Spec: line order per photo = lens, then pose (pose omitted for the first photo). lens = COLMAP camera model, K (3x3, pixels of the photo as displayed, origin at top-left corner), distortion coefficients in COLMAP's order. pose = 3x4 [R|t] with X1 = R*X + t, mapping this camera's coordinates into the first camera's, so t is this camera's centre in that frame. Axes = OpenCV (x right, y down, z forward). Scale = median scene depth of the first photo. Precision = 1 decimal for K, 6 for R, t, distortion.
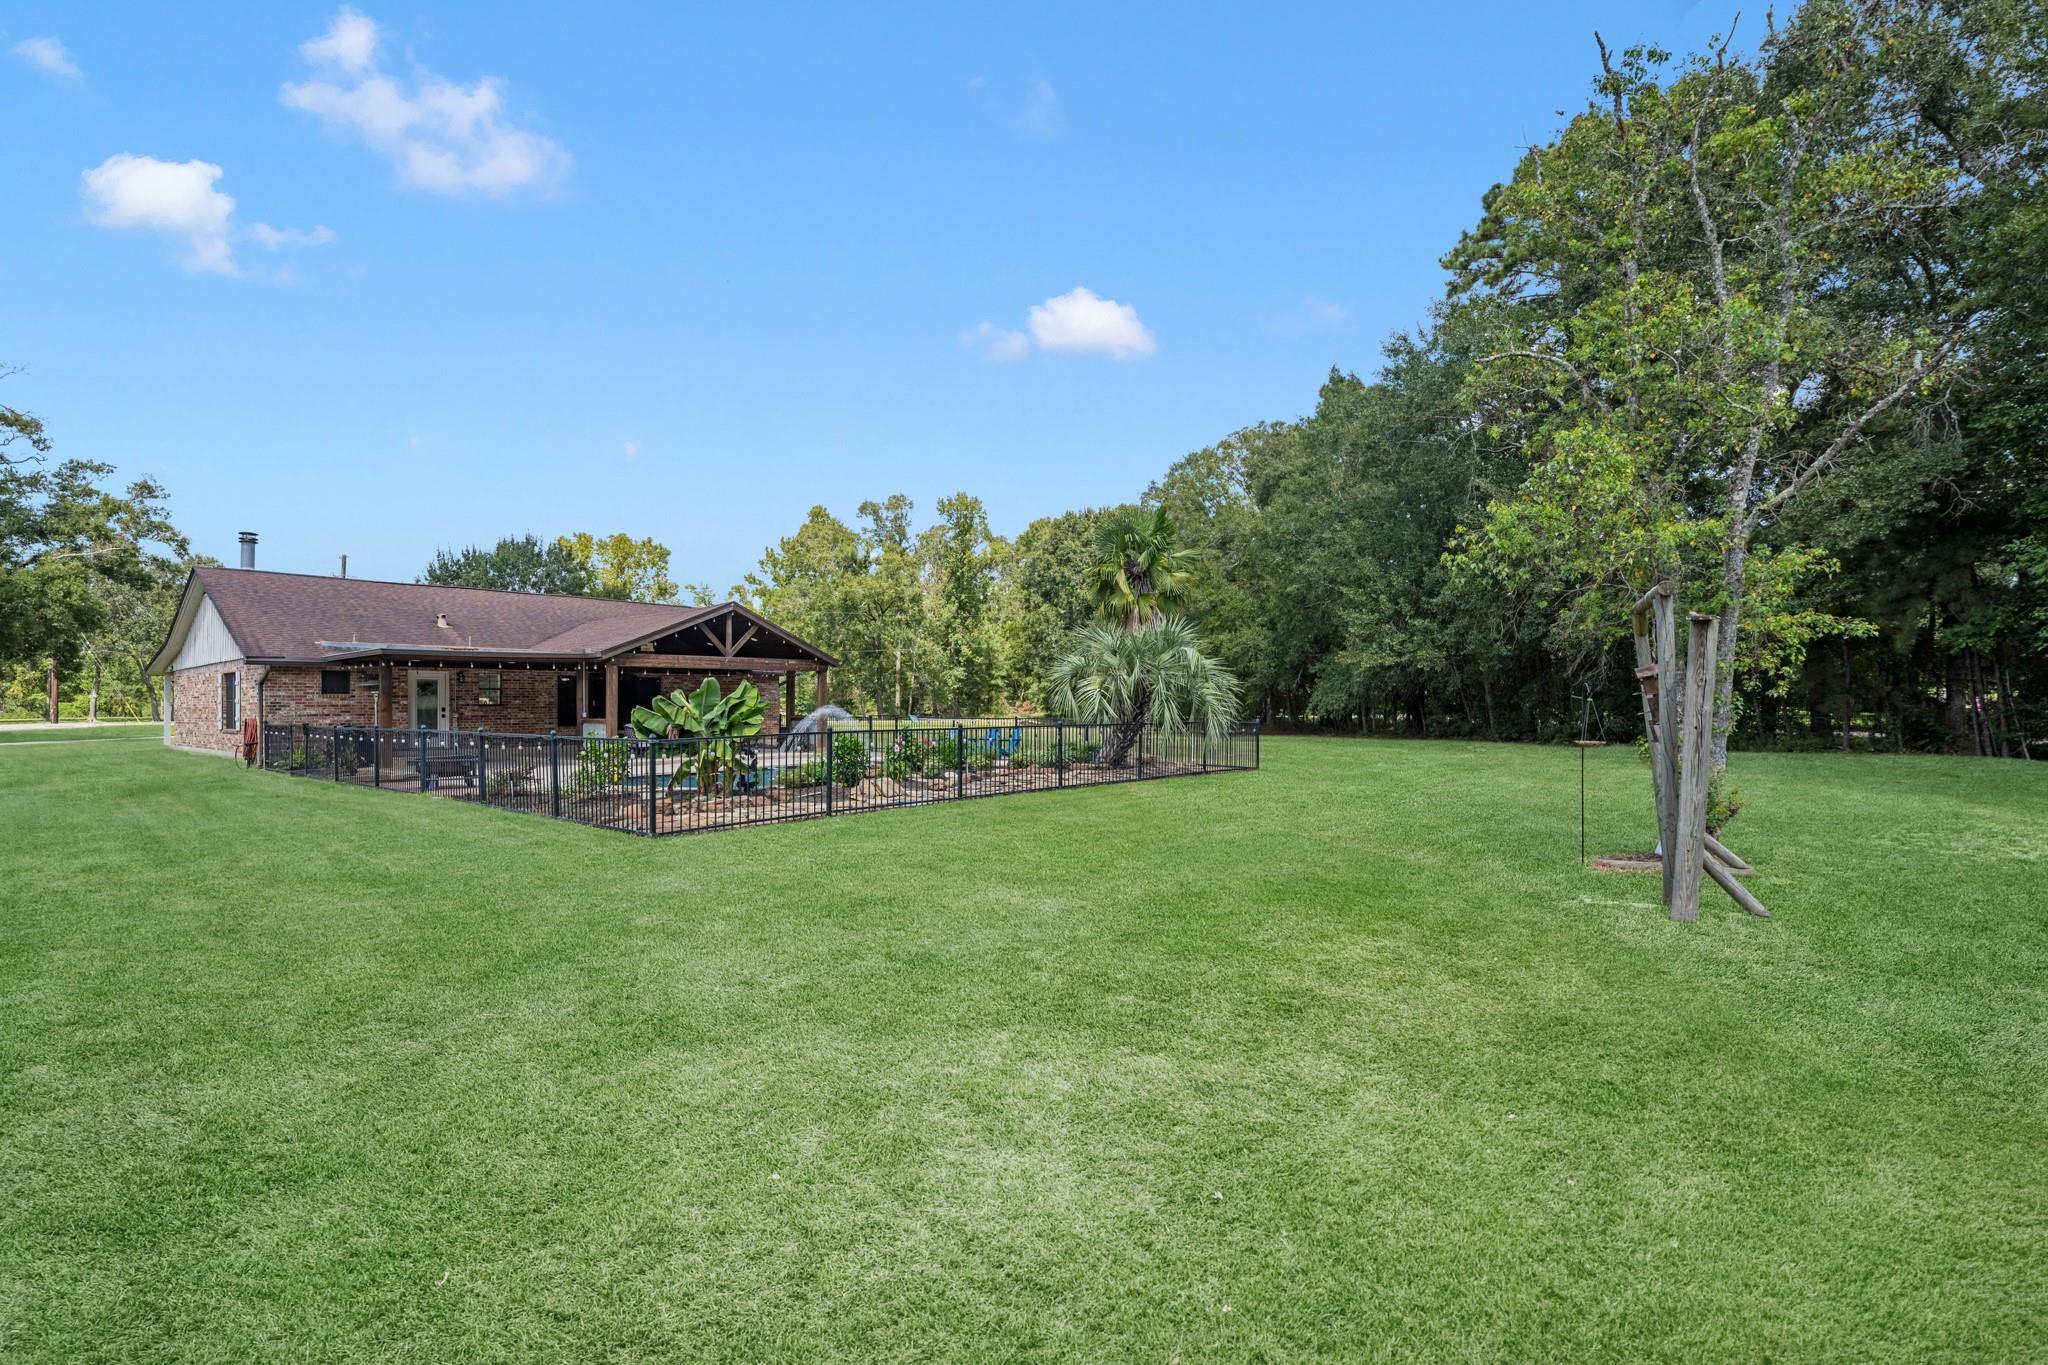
lens RADIAL K [[934.9, 0, 1024.0], [0, 934.9, 682.5], [0, 0, 1]] dist [0.000203, 0.000160]
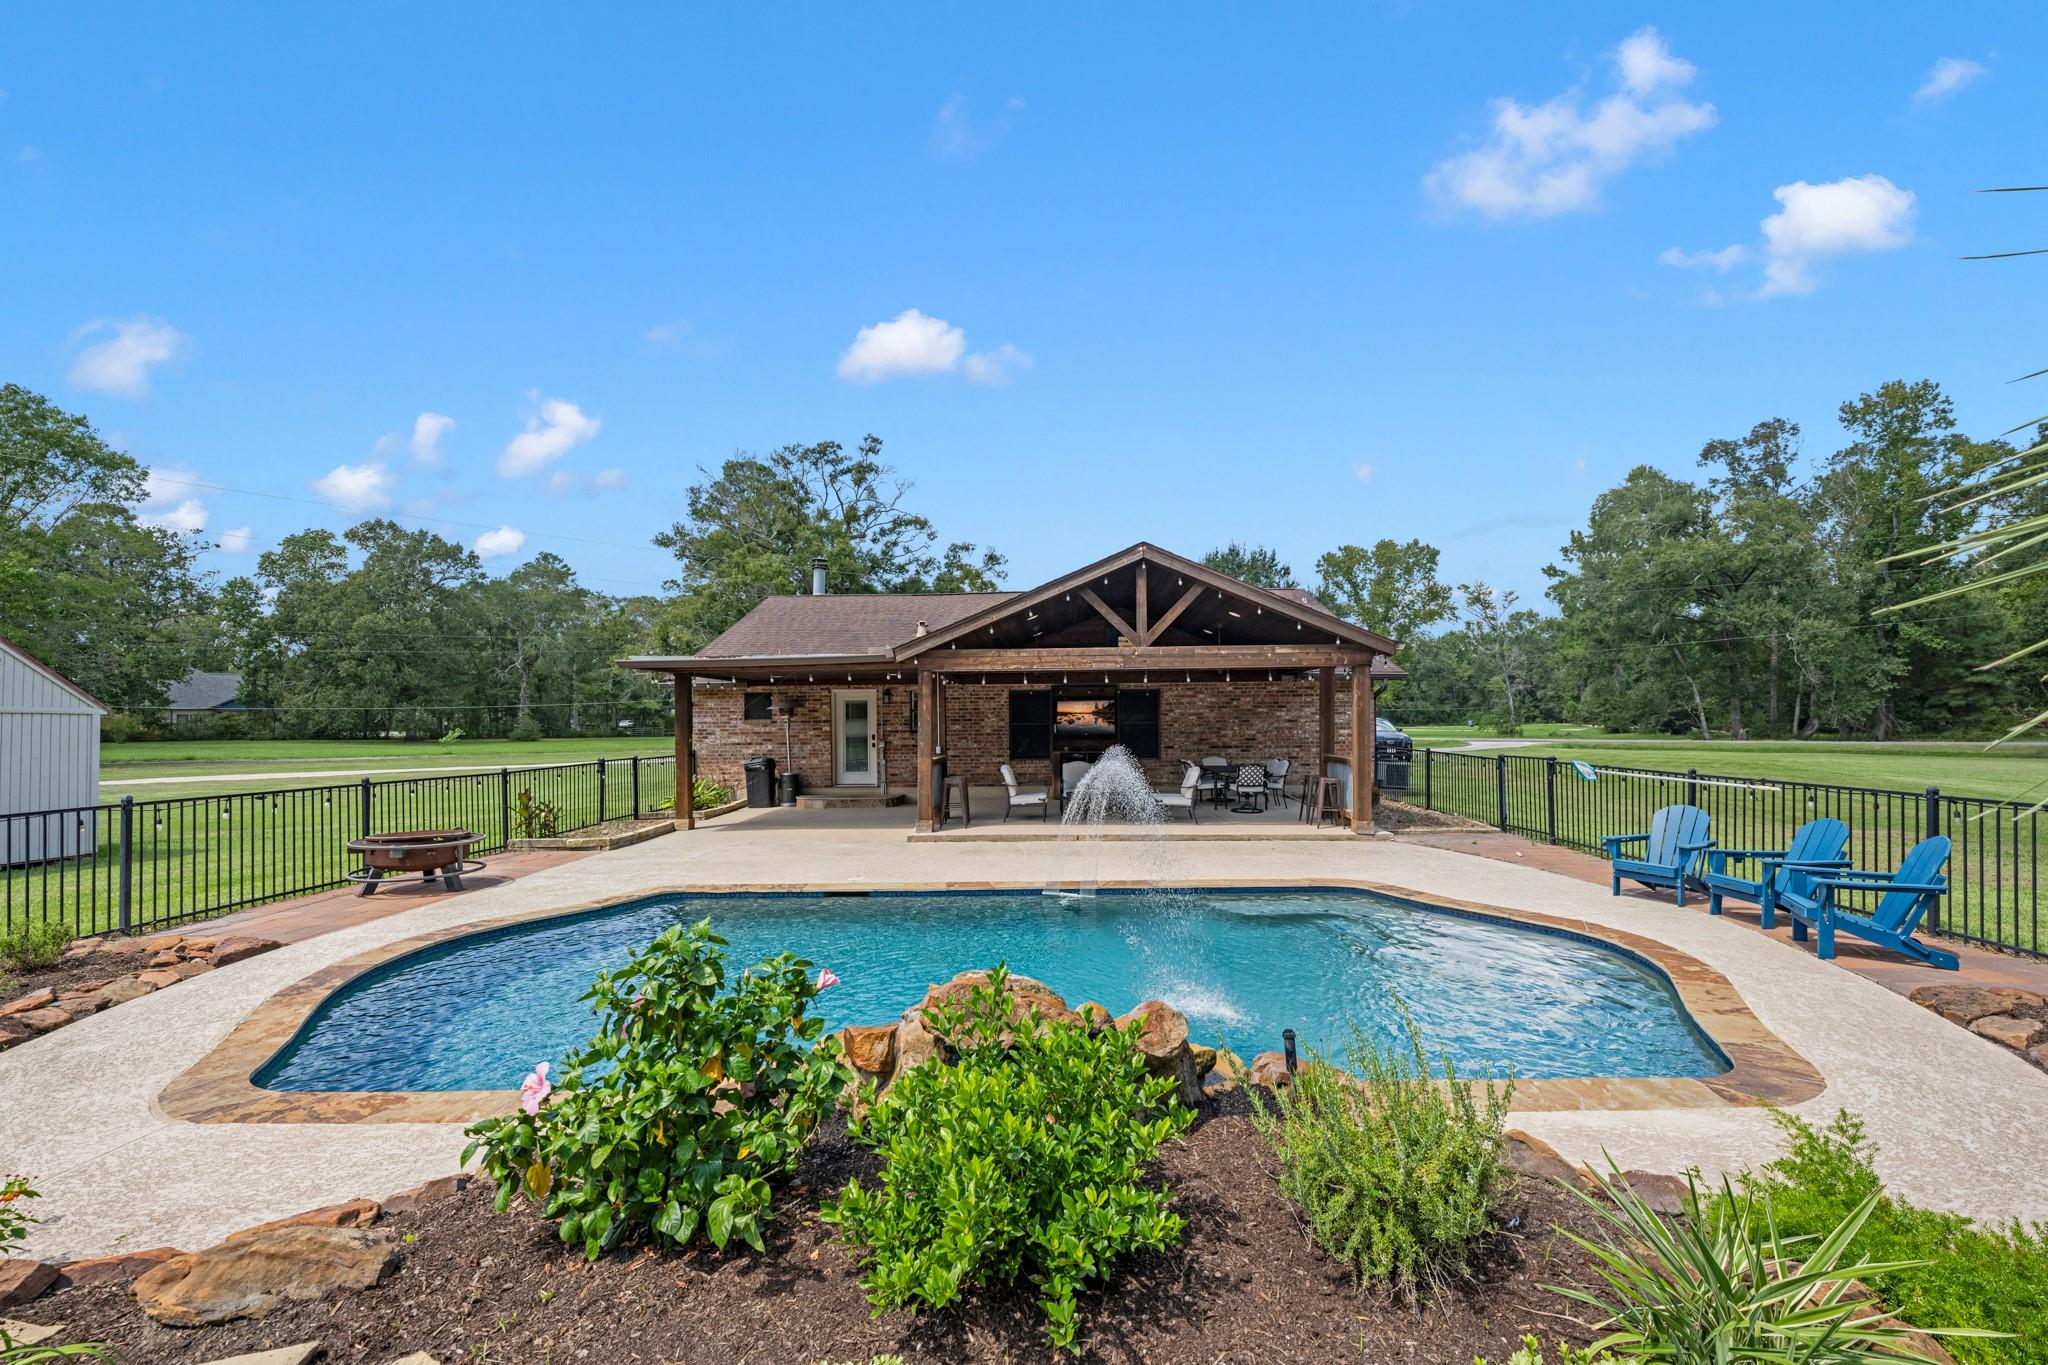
lens RADIAL K [[837.1, 0, 1026.7], [0, 837.1, 693.3], [0, 0, 1]] dist [0.002581, -0.000076]
pose [[0.624351, -0.026309, -0.780701, 0.005553], [0.024273, 0.999603, -0.014274, 0.001334], [0.780767, -0.010038, 0.624742, 0.189932]]
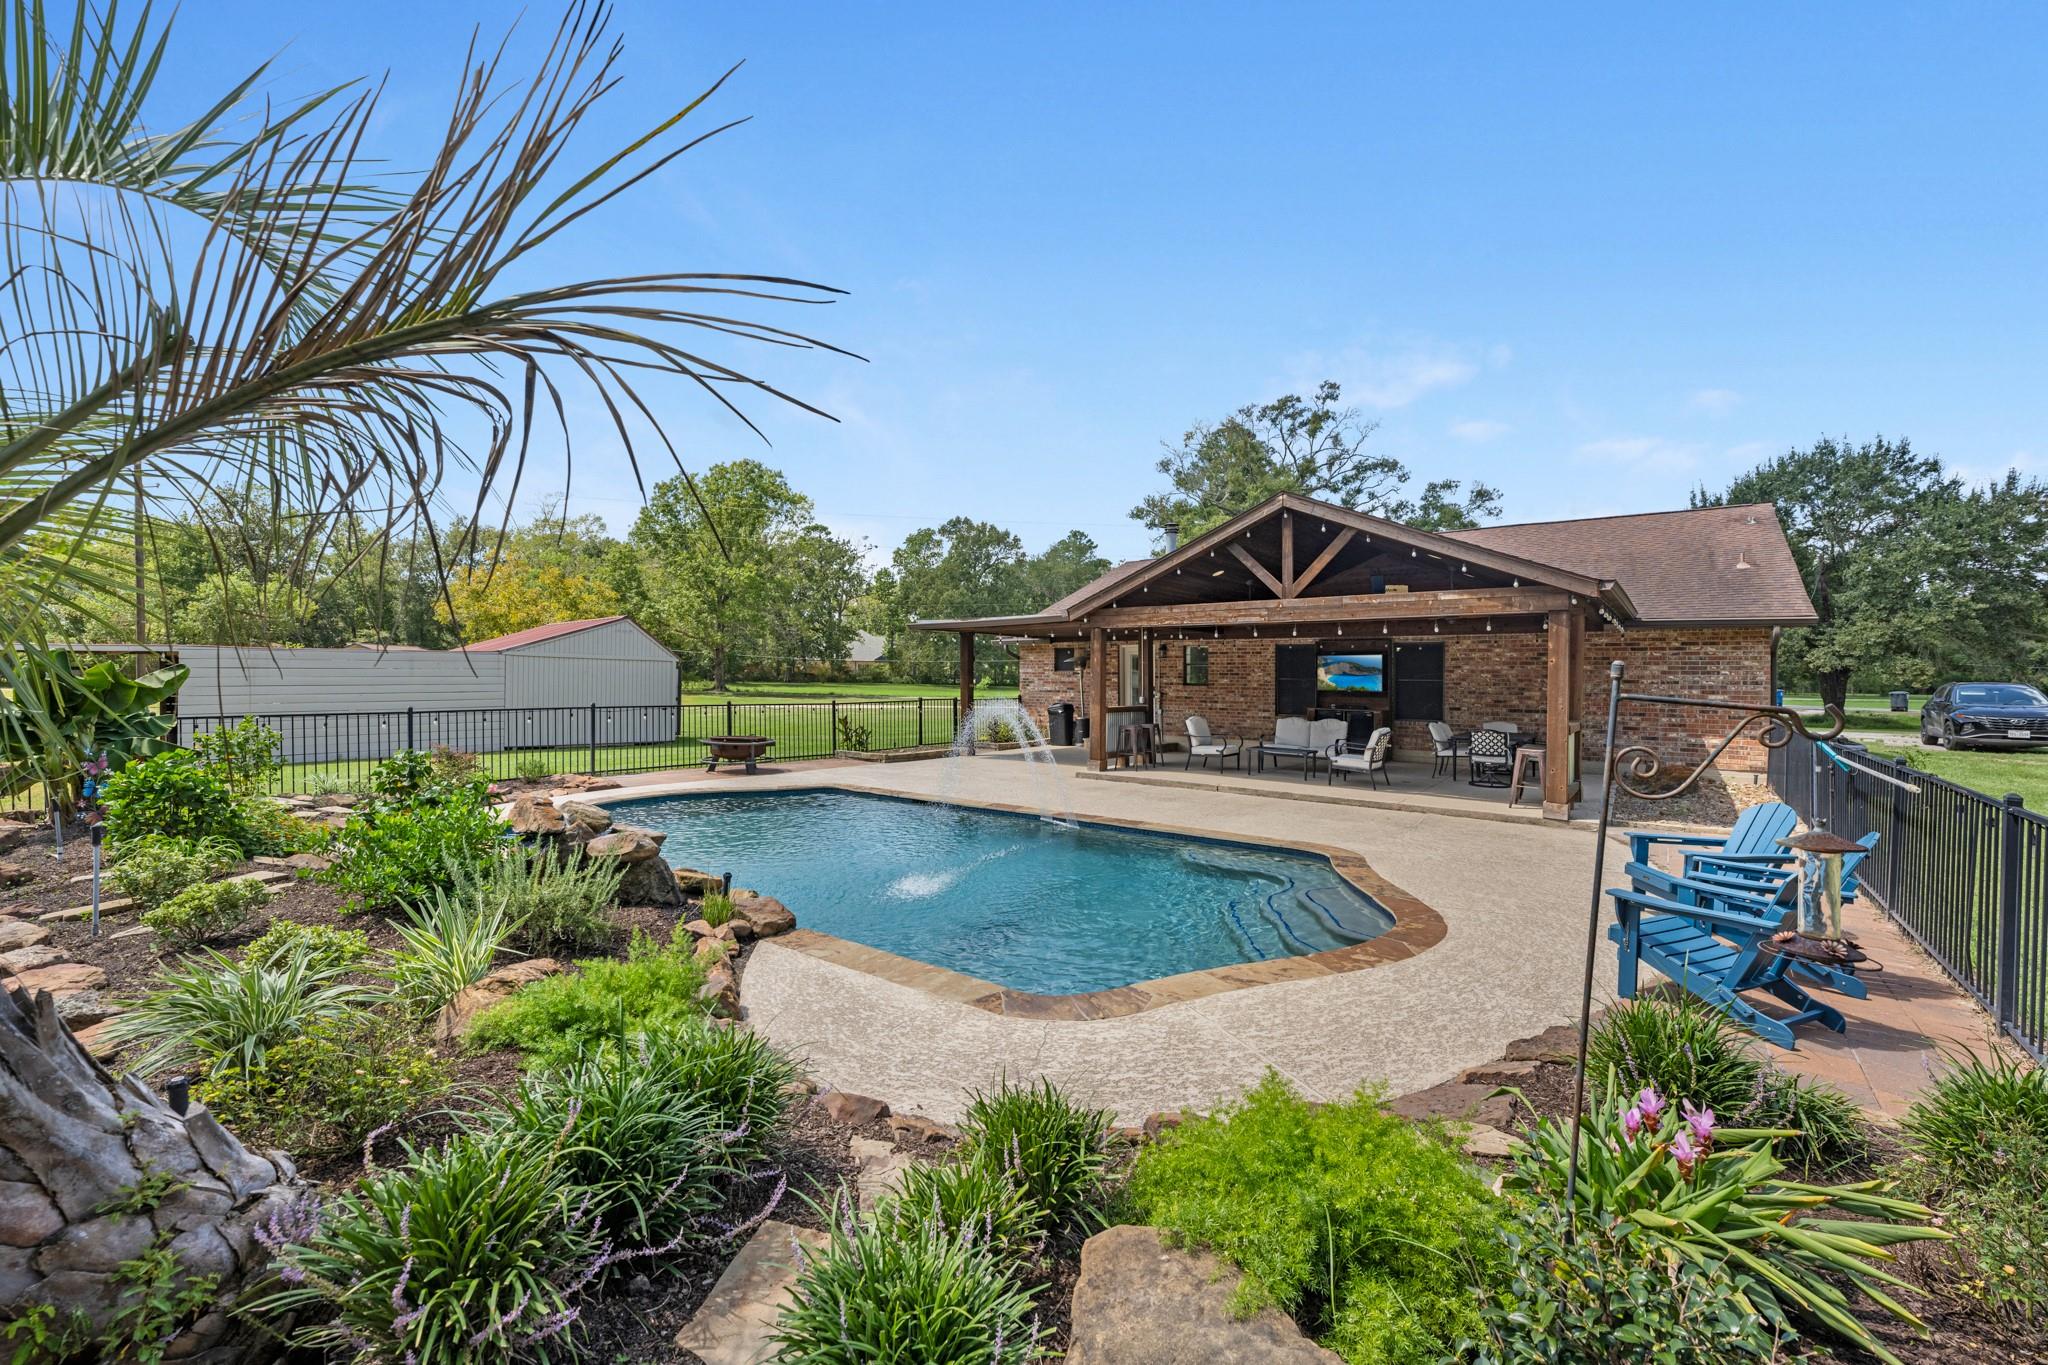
lens RADIAL K [[826.3, 0, 1018.2], [0, 826.3, 673.9], [0, 0, 1]] dist [0.006058, -0.000286]
pose [[0.040309, 0.002722, -0.999184, 0.041204], [0.014182, 0.999894, 0.003296, 0.003105], [0.999087, -0.014303, 0.040266, 0.244040]]
